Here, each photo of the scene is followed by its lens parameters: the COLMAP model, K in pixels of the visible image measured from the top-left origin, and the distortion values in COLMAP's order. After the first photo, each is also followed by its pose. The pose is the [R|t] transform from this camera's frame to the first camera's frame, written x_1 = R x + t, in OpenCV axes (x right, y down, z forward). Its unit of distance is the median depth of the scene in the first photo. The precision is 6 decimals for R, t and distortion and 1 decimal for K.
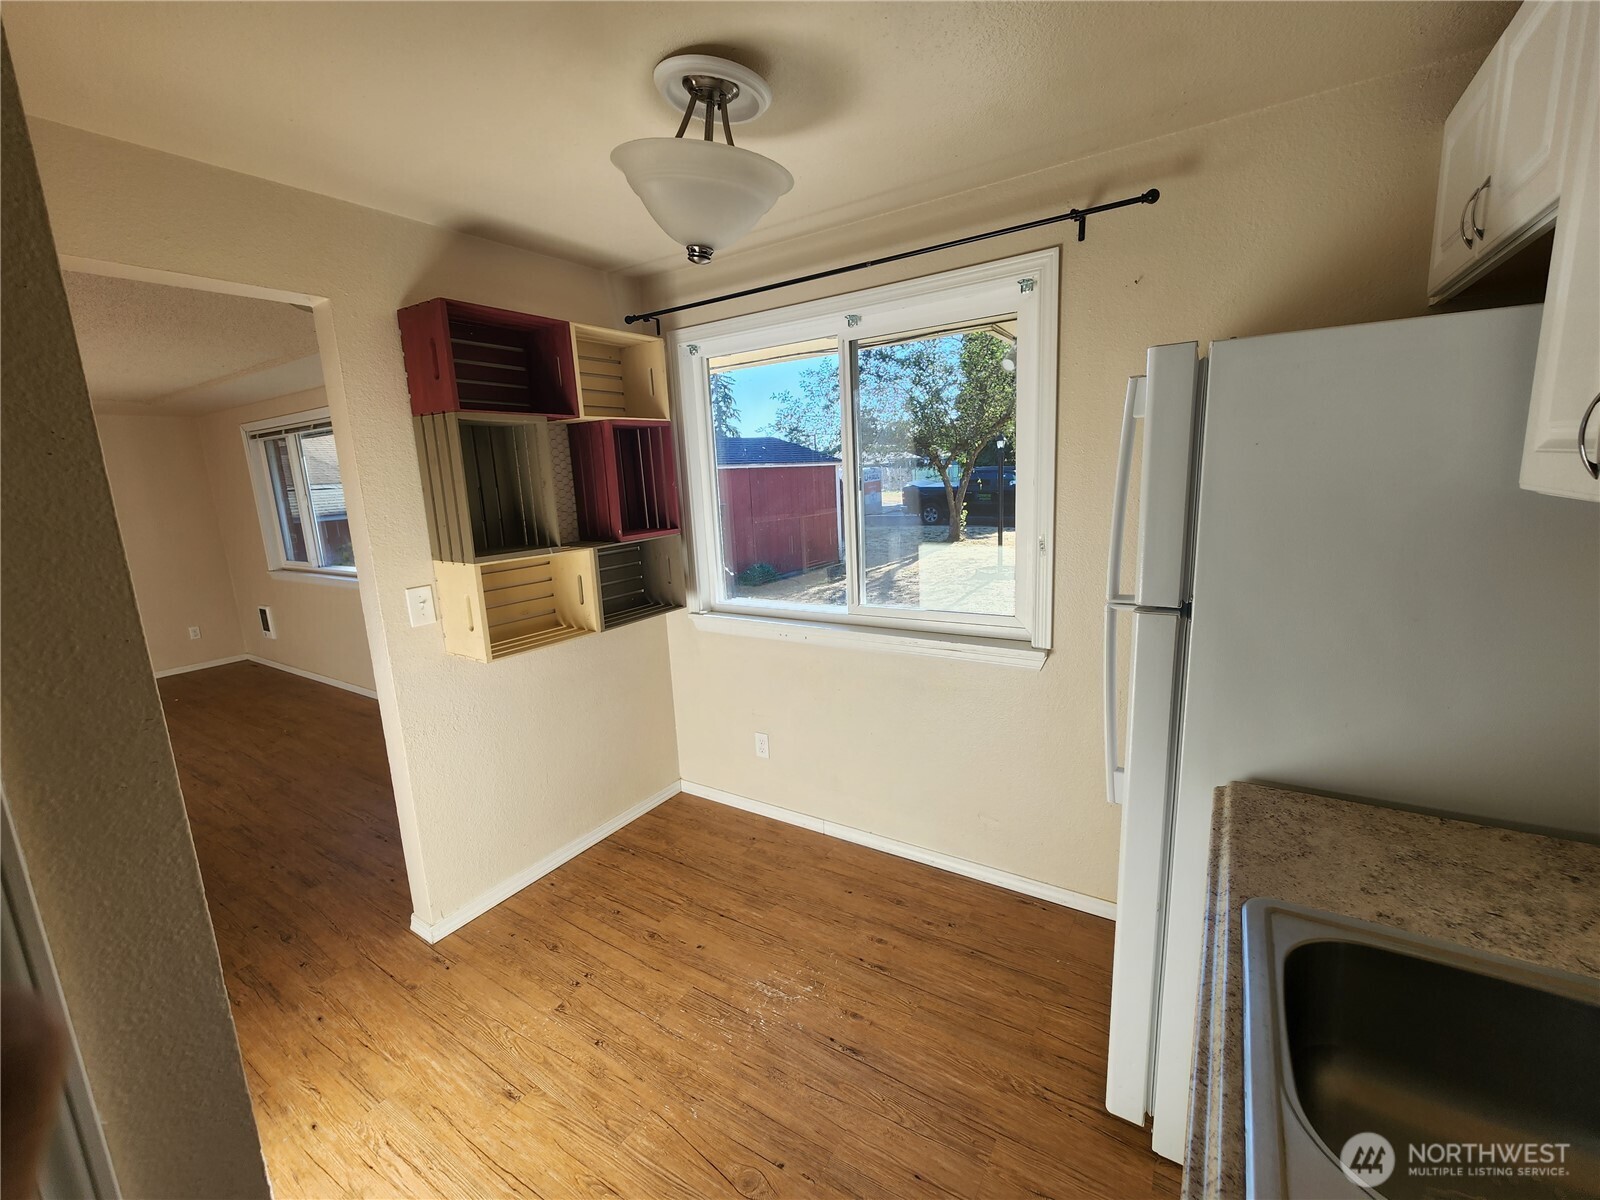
lens RADIAL K [[659.8, 0, 797.4], [0, 659.8, 595.5], [0, 0, 1]] dist [-0.001152, 0.001088]
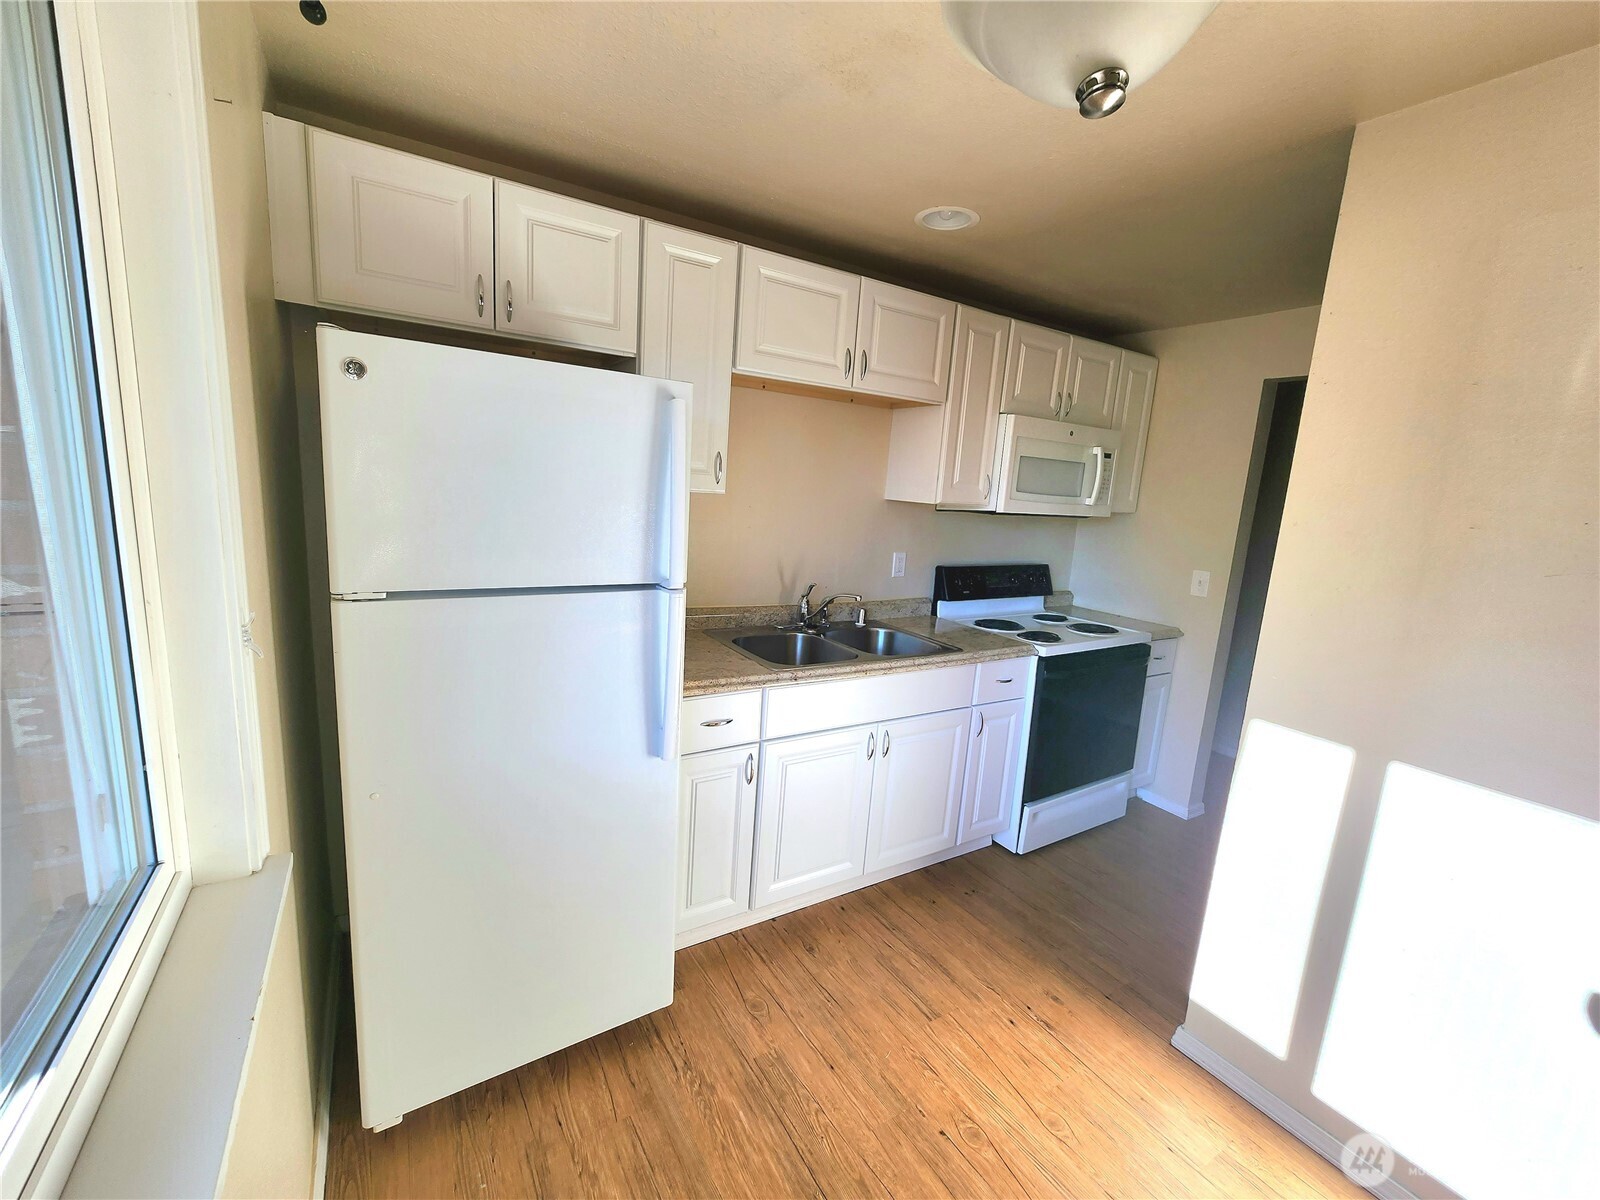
lens RADIAL K [[659.8, 0, 792.6], [0, 659.8, 598.2], [0, 0, 1]] dist [-0.001152, 0.001088]
pose [[-0.903687, -0.083613, 0.419950, -0.149101], [0.060647, 0.945870, 0.318830, -0.251204], [-0.423877, 0.313592, -0.849699, 1.426540]]
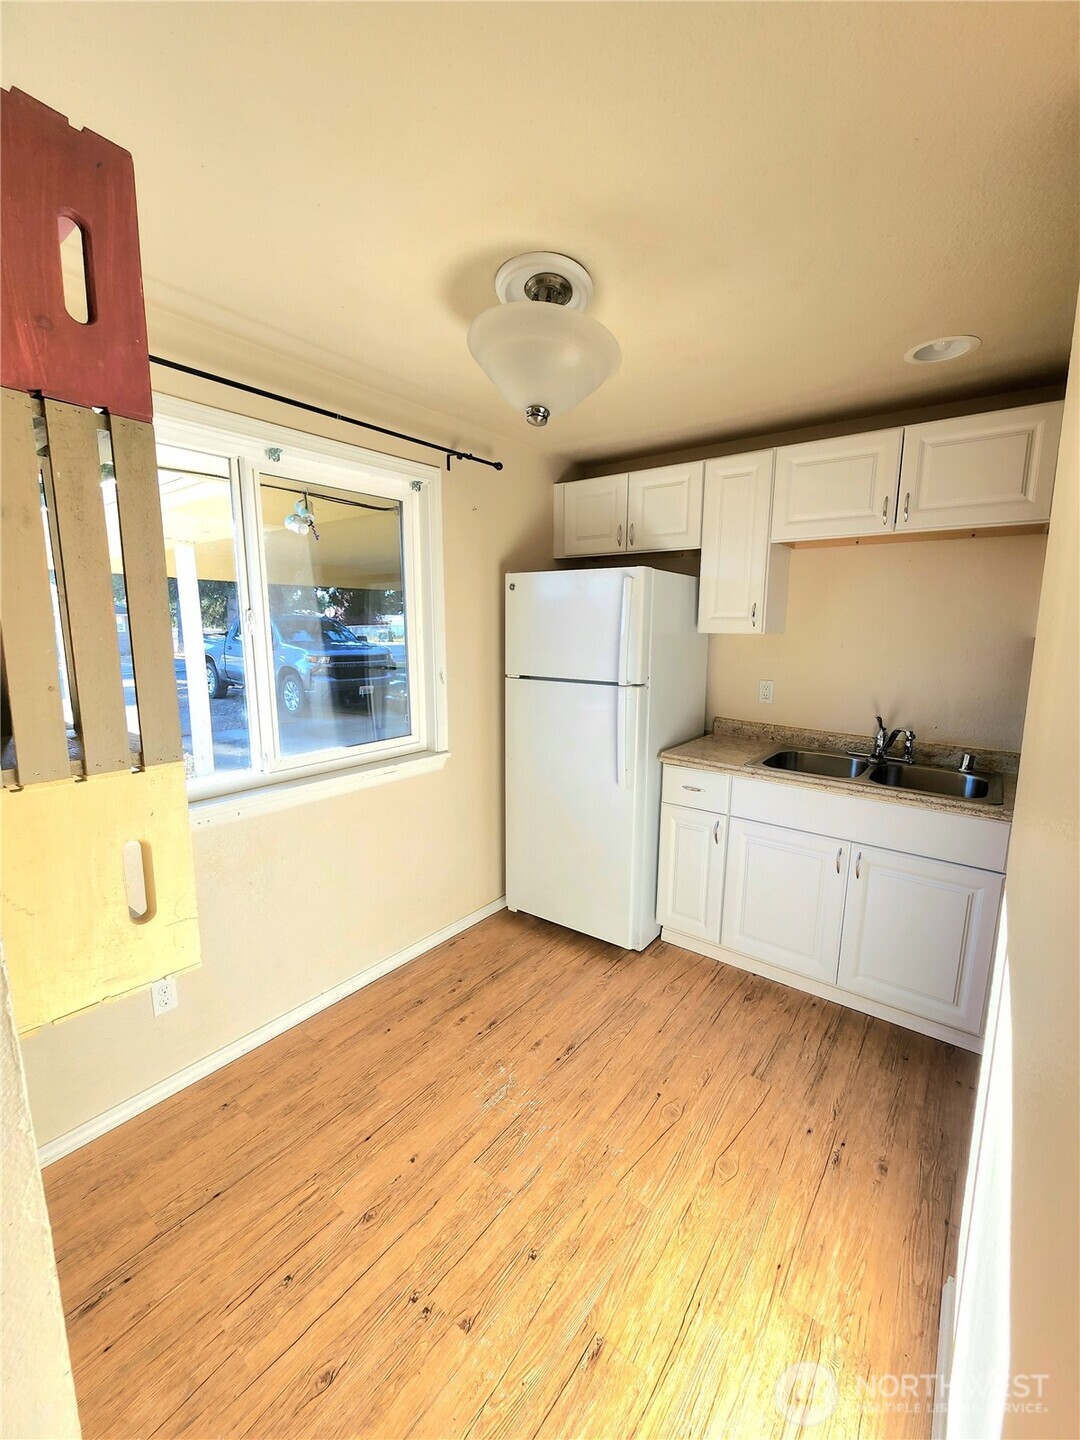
lens RADIAL K [[593.8, 0, 545.2], [0, 593.8, 717.0], [0, 0, 1]] dist [-0.001152, 0.001088]
pose [[0.076524, -0.108319, 0.991166, -1.012438], [0.175946, 0.979948, 0.093509, -0.083836], [-0.981421, 0.167236, 0.094048, 0.808250]]
